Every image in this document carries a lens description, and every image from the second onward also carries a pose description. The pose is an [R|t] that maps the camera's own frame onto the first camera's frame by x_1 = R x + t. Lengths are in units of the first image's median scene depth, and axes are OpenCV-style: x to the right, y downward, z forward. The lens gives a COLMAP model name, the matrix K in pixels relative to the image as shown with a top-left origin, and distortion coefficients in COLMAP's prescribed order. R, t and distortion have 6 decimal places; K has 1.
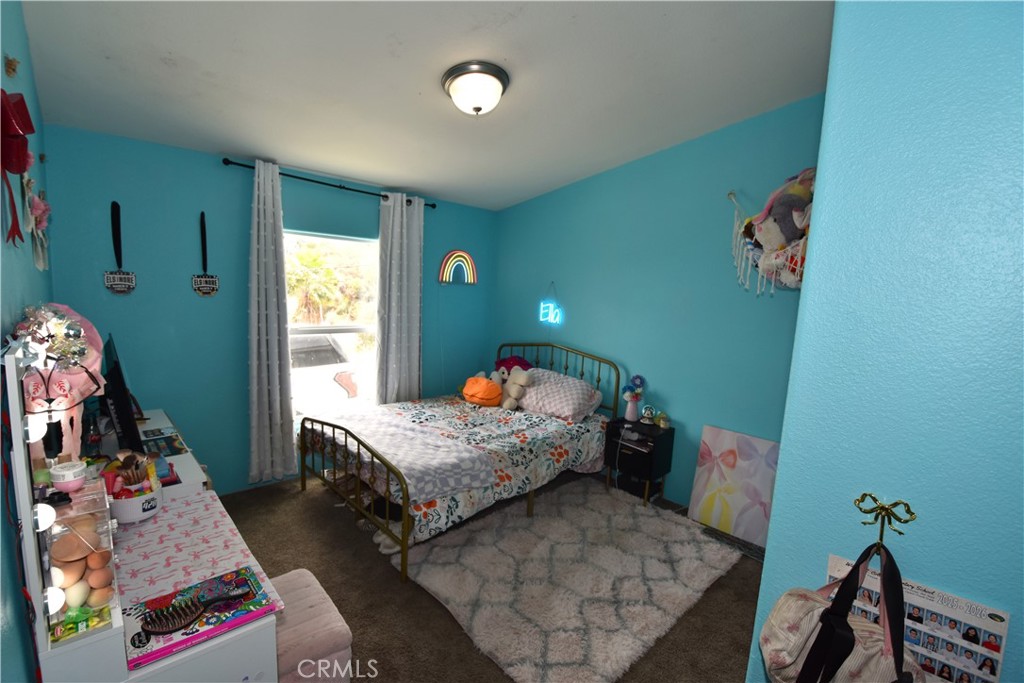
lens RADIAL K [[452.2, 0, 494.7], [0, 452.2, 349.2], [0, 0, 1]] dist [0.001390, -0.012603]
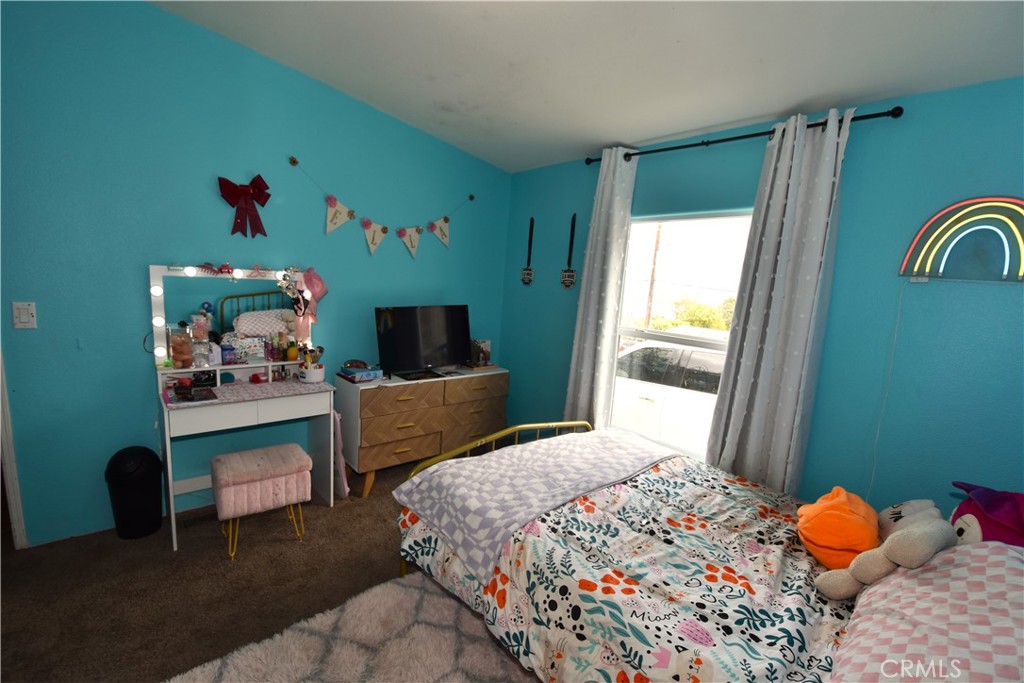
lens RADIAL K [[452.2, 0, 494.7], [0, 452.2, 349.2], [0, 0, 1]] dist [0.001390, -0.012603]
pose [[-0.065420, 0.106951, -0.992110, 0.493224], [-0.193663, 0.973974, 0.117766, -0.065605], [0.978885, 0.199839, -0.043005, 0.870897]]
